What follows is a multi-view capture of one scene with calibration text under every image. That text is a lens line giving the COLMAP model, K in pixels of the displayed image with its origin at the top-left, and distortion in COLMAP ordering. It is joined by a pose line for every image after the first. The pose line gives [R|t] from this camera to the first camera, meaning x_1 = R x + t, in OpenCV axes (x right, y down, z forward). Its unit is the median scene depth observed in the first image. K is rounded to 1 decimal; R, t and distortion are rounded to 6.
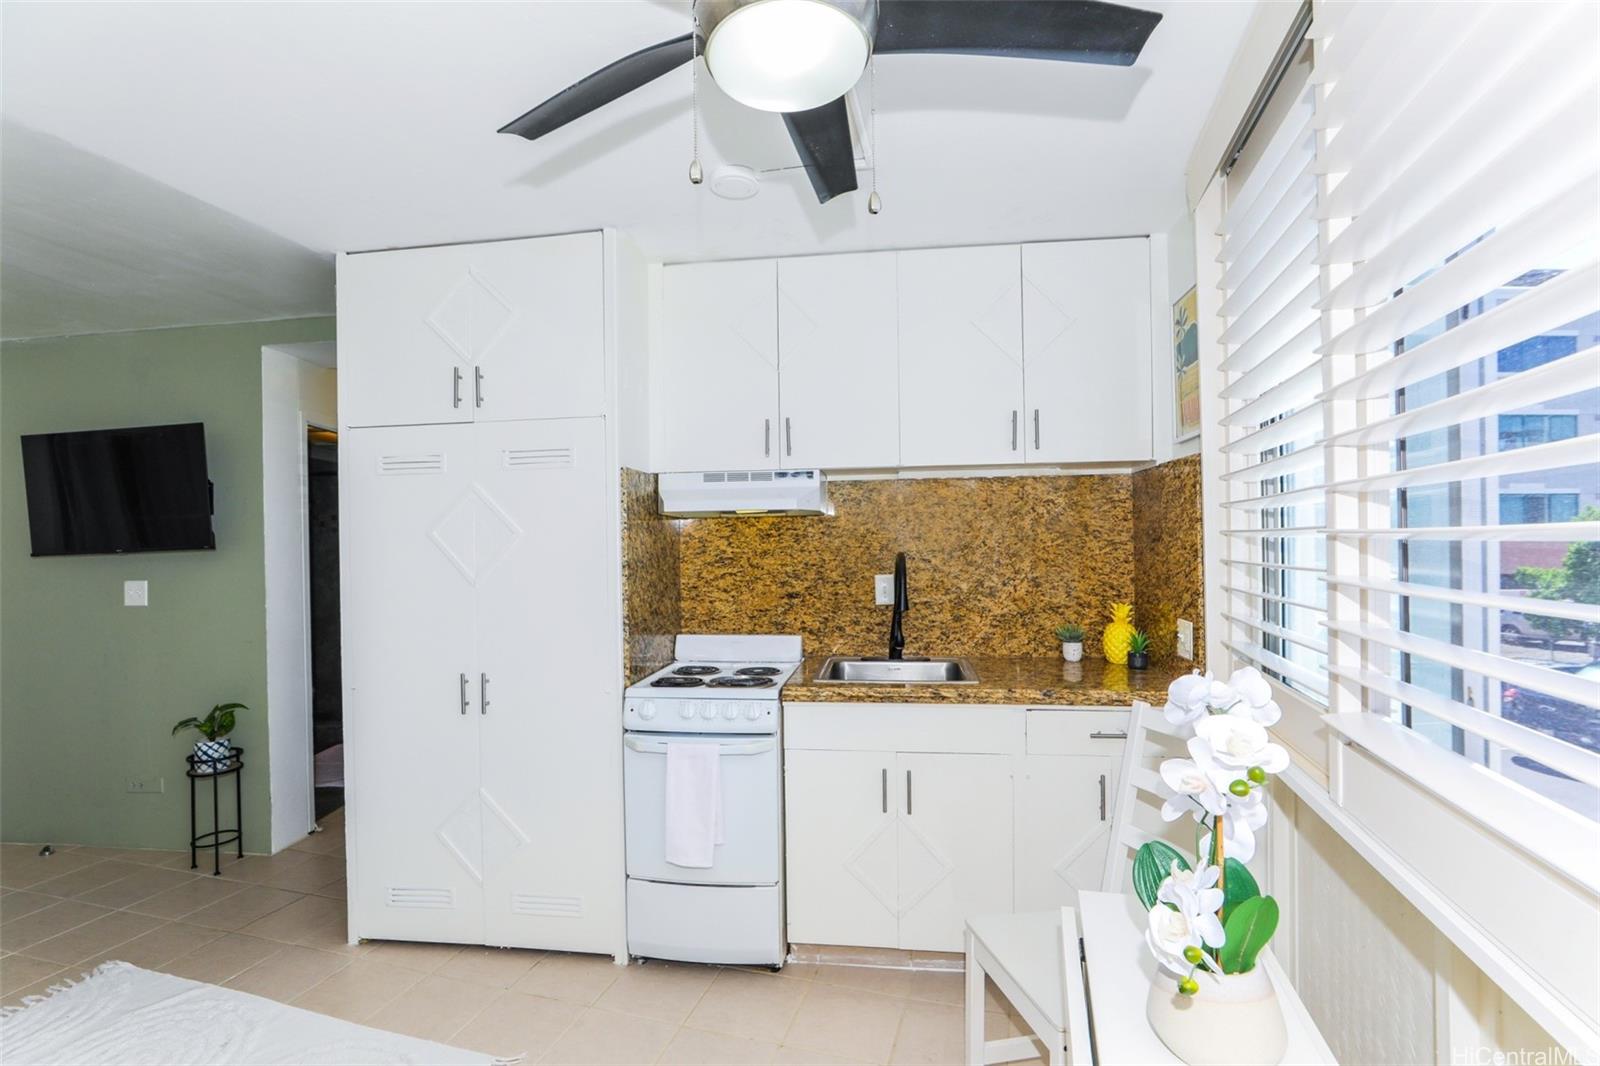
lens RADIAL K [[729.1, 0, 807.7], [0, 729.1, 541.8], [0, 0, 1]] dist [-0.024879, 0.009451]
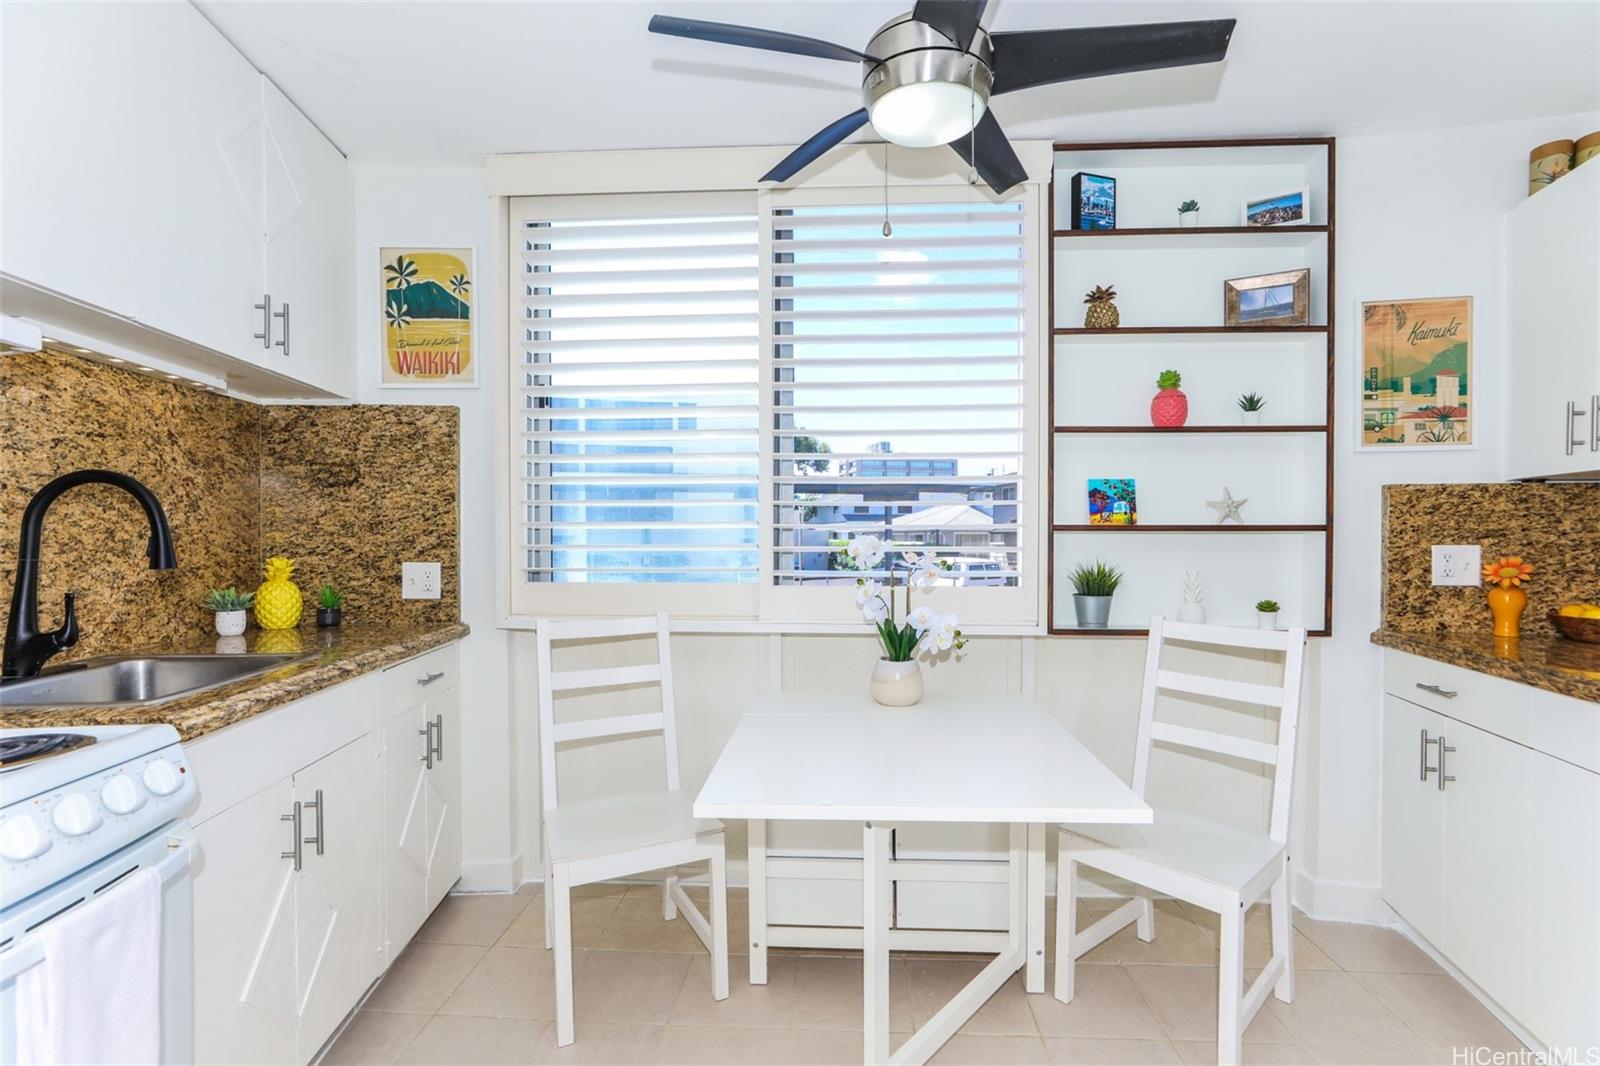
lens RADIAL K [[729.1, 0, 794.5], [0, 729.1, 538.9], [0, 0, 1]] dist [-0.024879, 0.009451]
pose [[-0.233103, 0.010876, 0.972391, -0.503906], [0.009831, 0.999913, -0.008827, 0.073225], [-0.972402, 0.007502, -0.233190, 0.586259]]
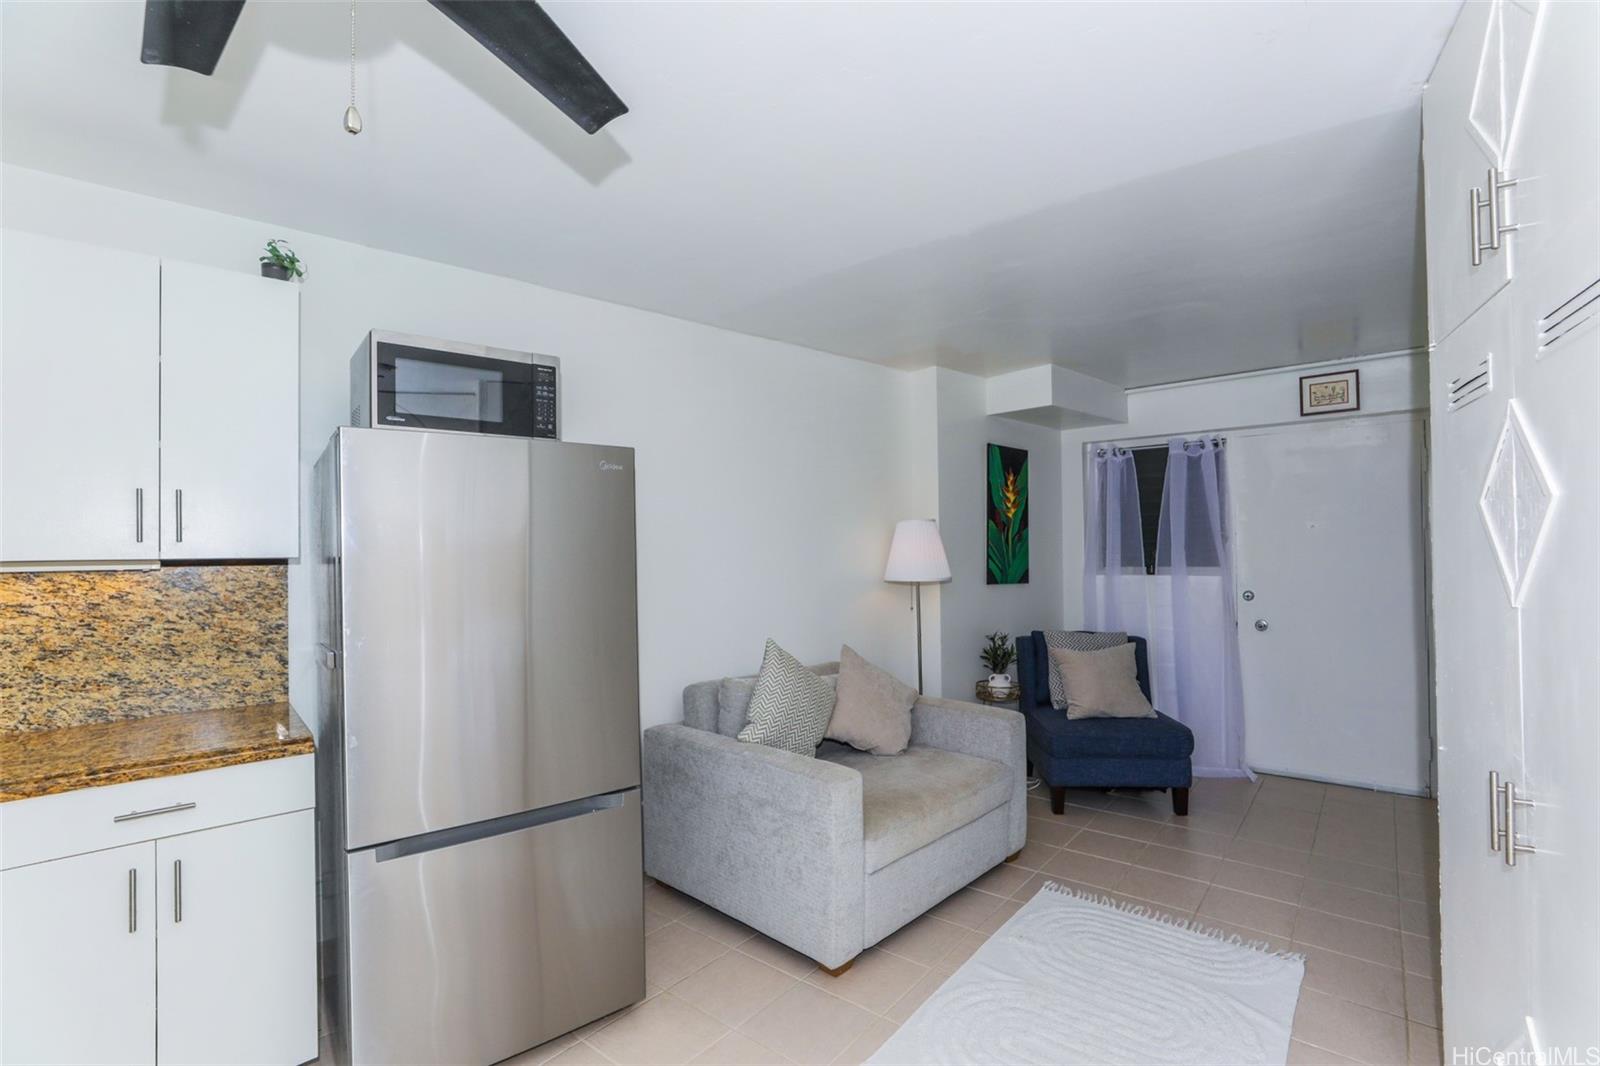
lens RADIAL K [[729.1, 0, 810.9], [0, 729.1, 542.8], [0, 0, 1]] dist [-0.024879, 0.009451]
pose [[-0.366357, 0.004952, -0.930461, 0.165816], [0.016831, 0.999857, -0.001305, 0.009856], [0.930322, -0.016139, -0.366388, 0.669498]]
